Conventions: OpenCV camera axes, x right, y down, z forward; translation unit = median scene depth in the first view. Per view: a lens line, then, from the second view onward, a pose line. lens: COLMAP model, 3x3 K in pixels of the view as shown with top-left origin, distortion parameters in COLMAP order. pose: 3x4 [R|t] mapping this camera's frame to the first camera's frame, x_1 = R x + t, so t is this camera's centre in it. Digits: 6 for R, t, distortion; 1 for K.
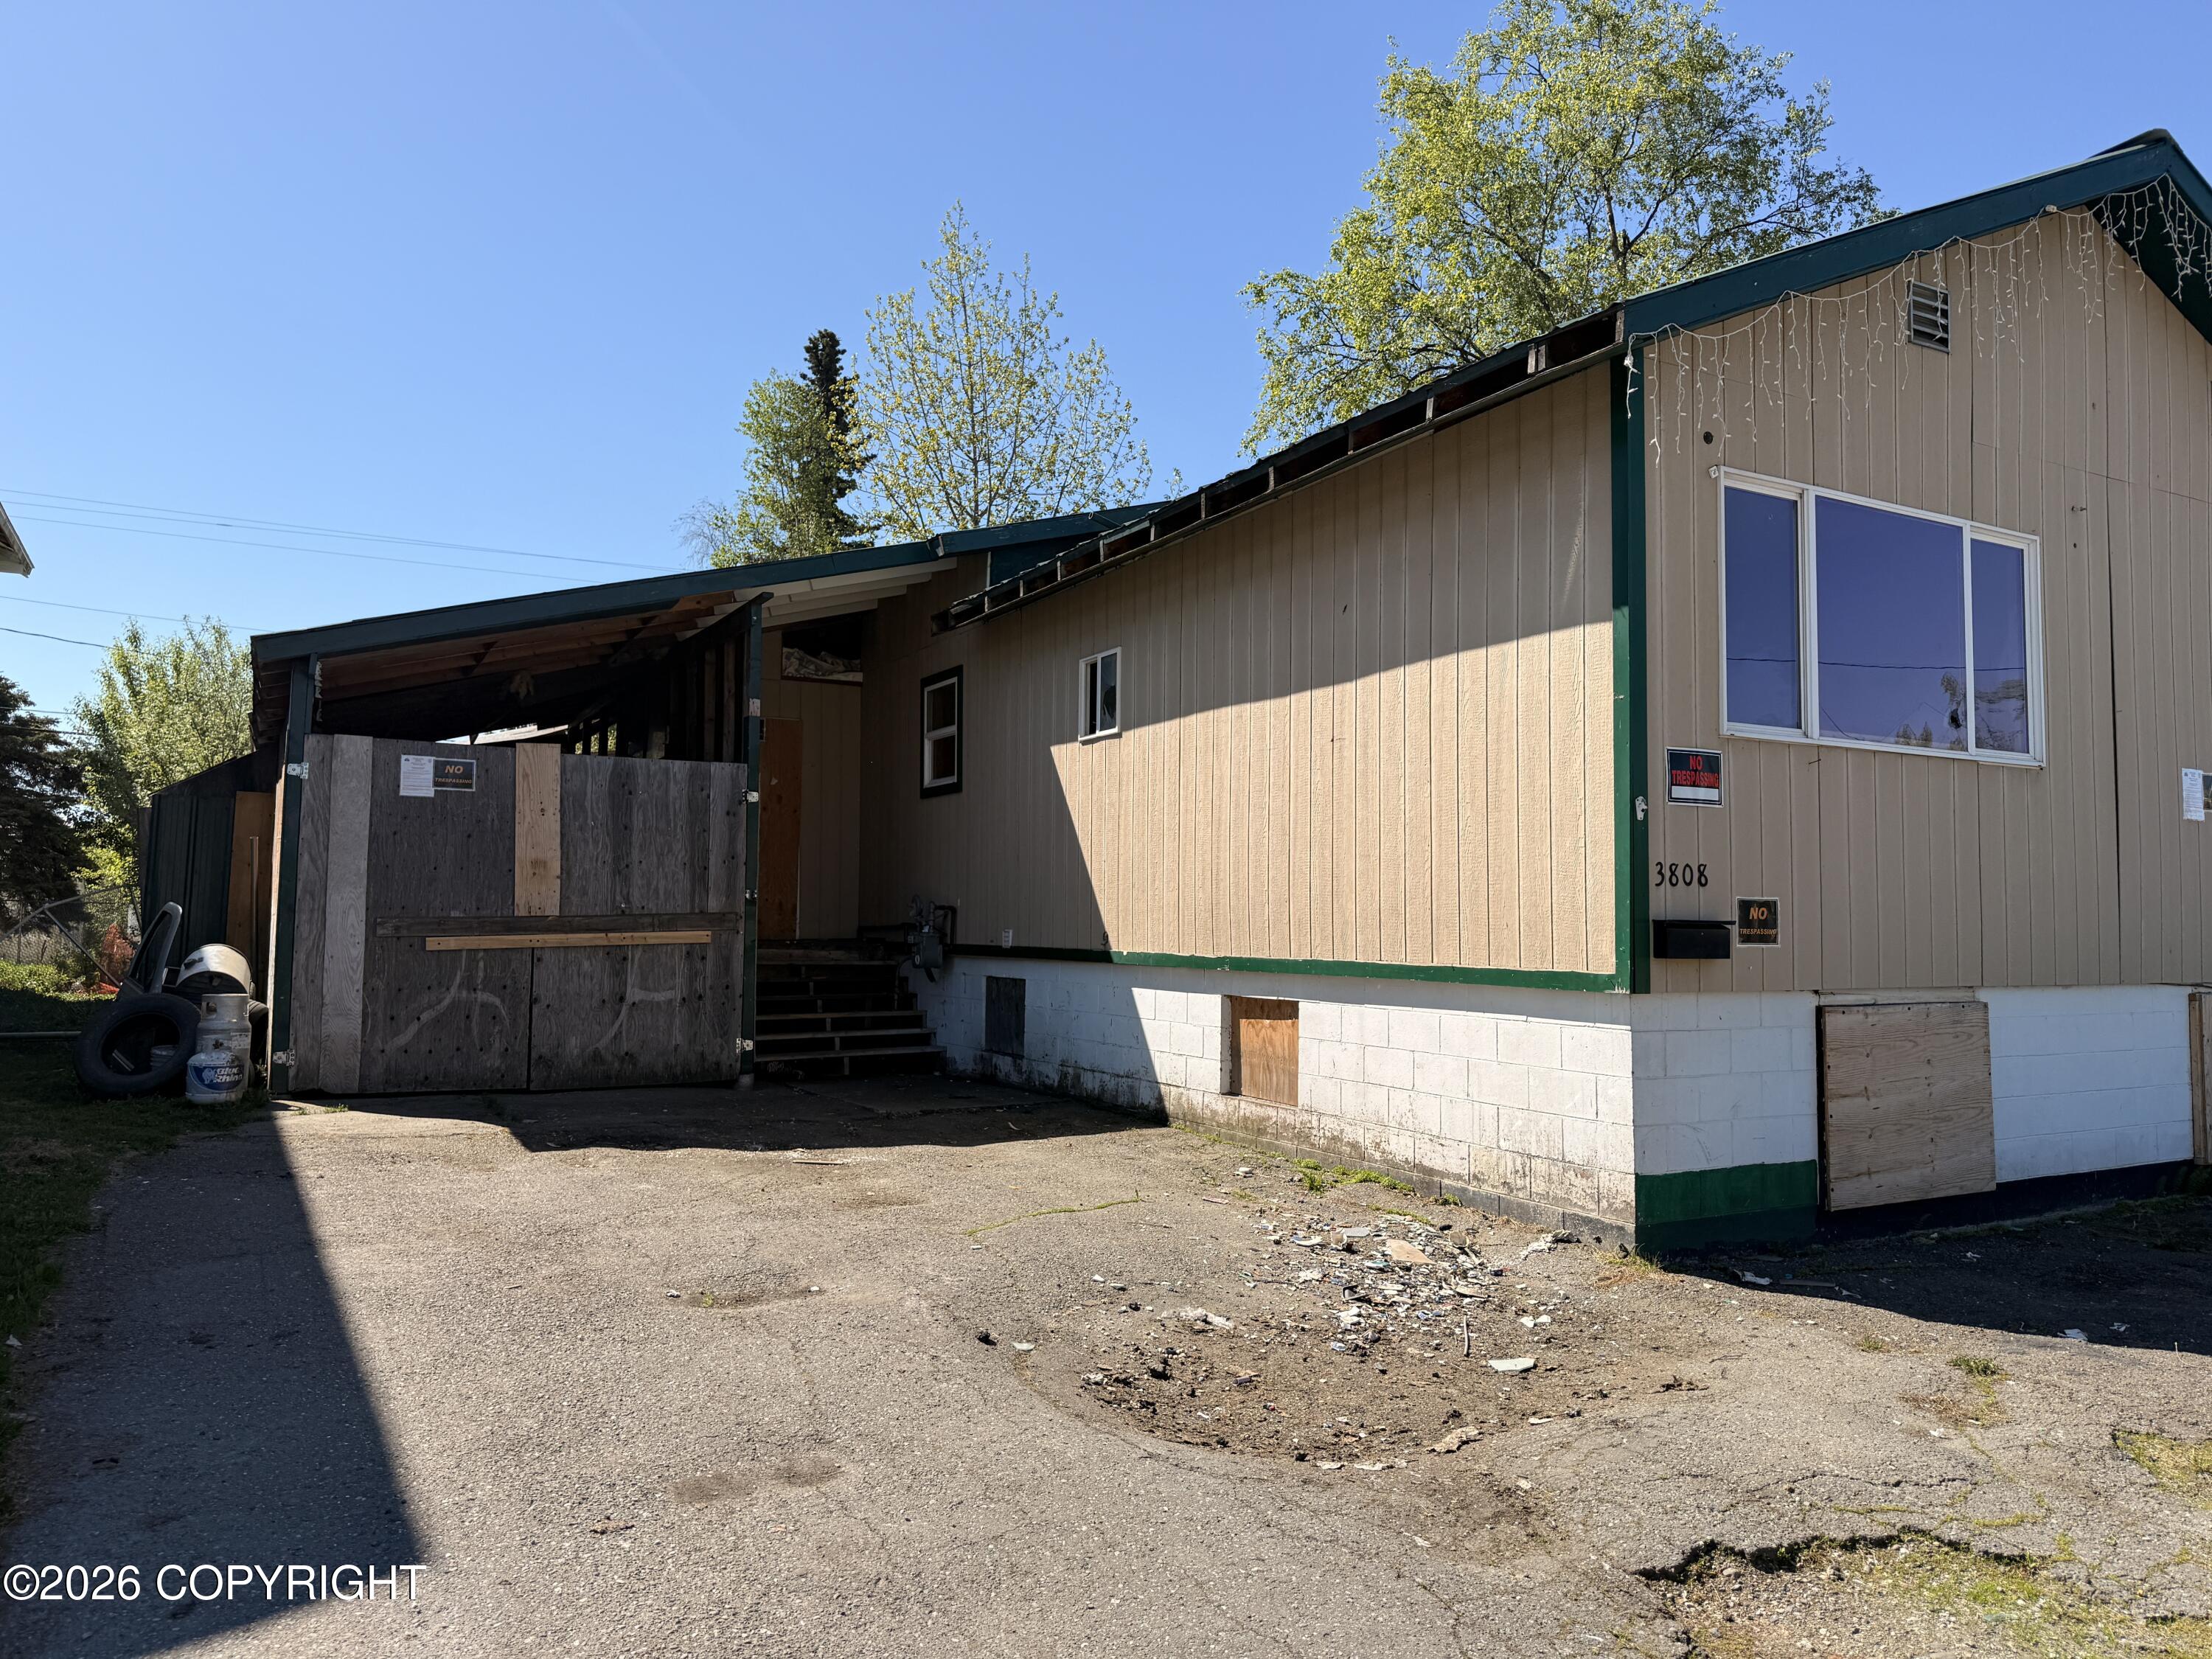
lens RADIAL K [[1517.1, 0, 1169.6], [0, 1517.1, 831.2], [0, 0, 1]] dist [-0.003529, -0.001918]
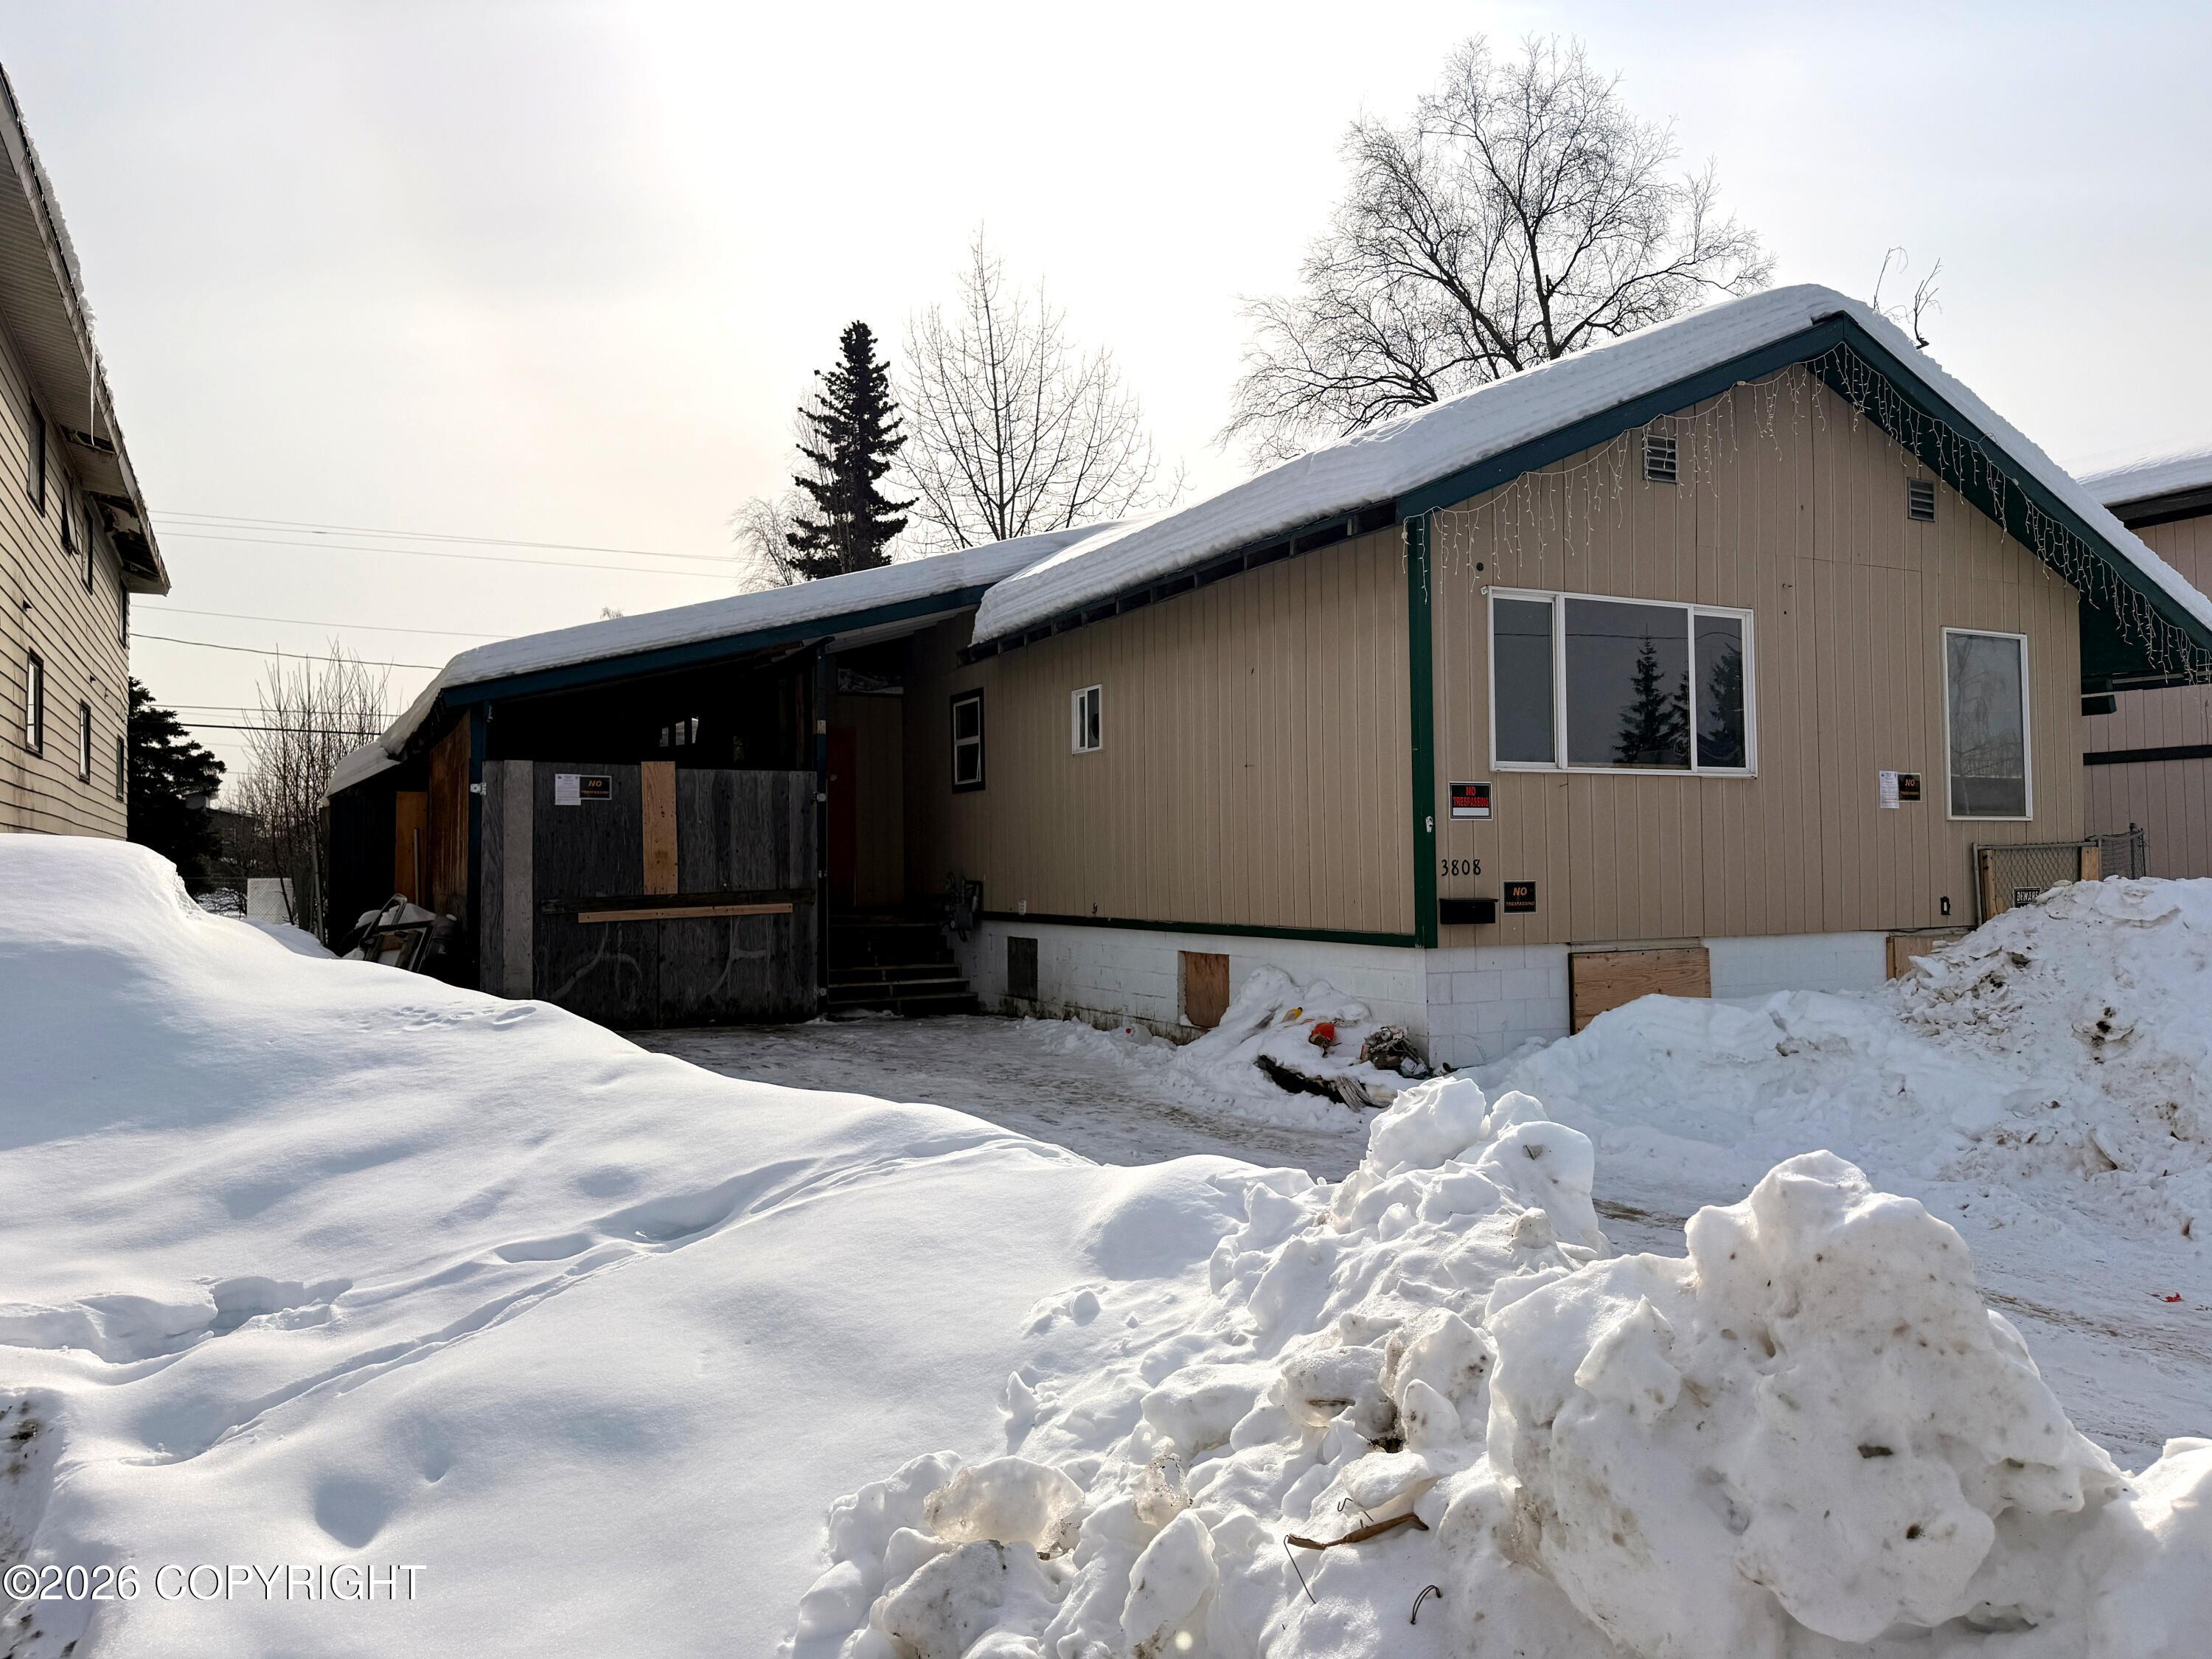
lens RADIAL K [[1526.0, 0, 1163.4], [0, 1526.0, 802.9], [0, 0, 1]] dist [0.004296, -0.000125]
pose [[0.999355, -0.018725, -0.030639, 0.055627], [0.019387, 0.999582, 0.021432, -0.042543], [0.030225, -0.022013, 0.999301, -0.294945]]
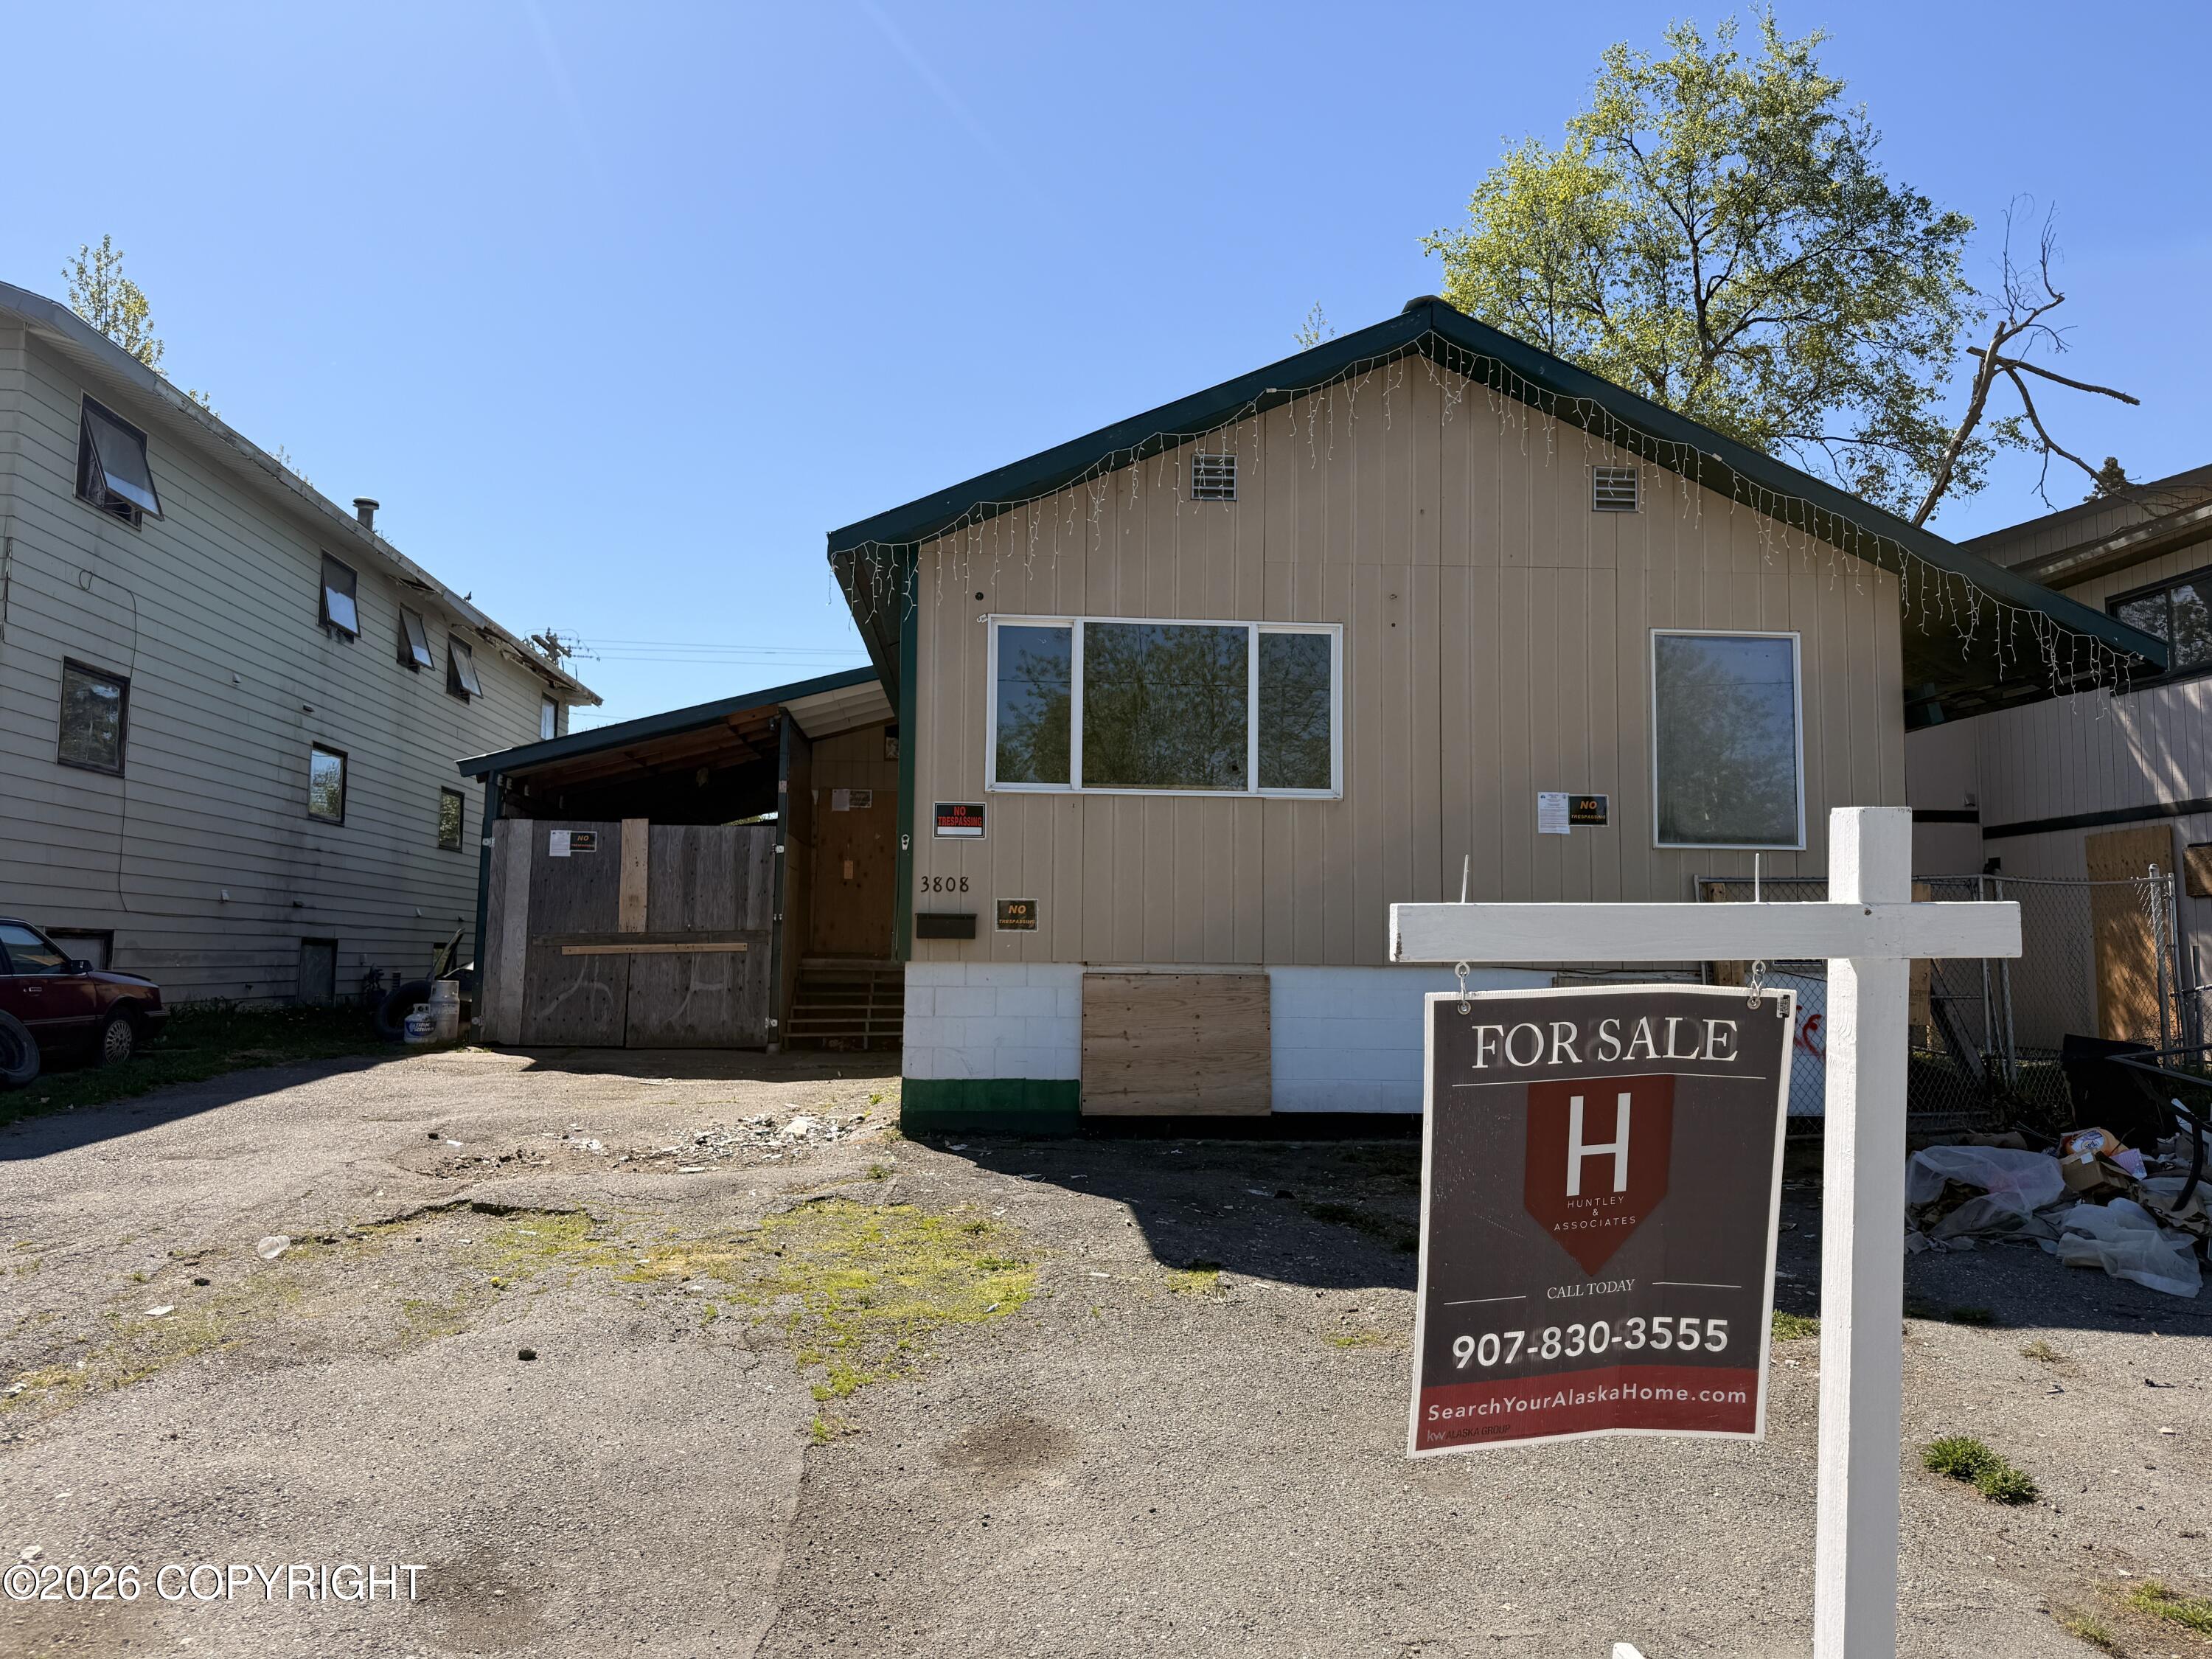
lens RADIAL K [[1546.3, 0, 1147.4], [0, 1546.3, 820.6], [0, 0, 1]] dist [0.052094, -0.067608]
pose [[0.910119, -0.038843, -0.412521, 0.695881], [0.024263, 0.998884, -0.040524, 0.019383], [0.413635, 0.026872, 0.910046, -0.205721]]
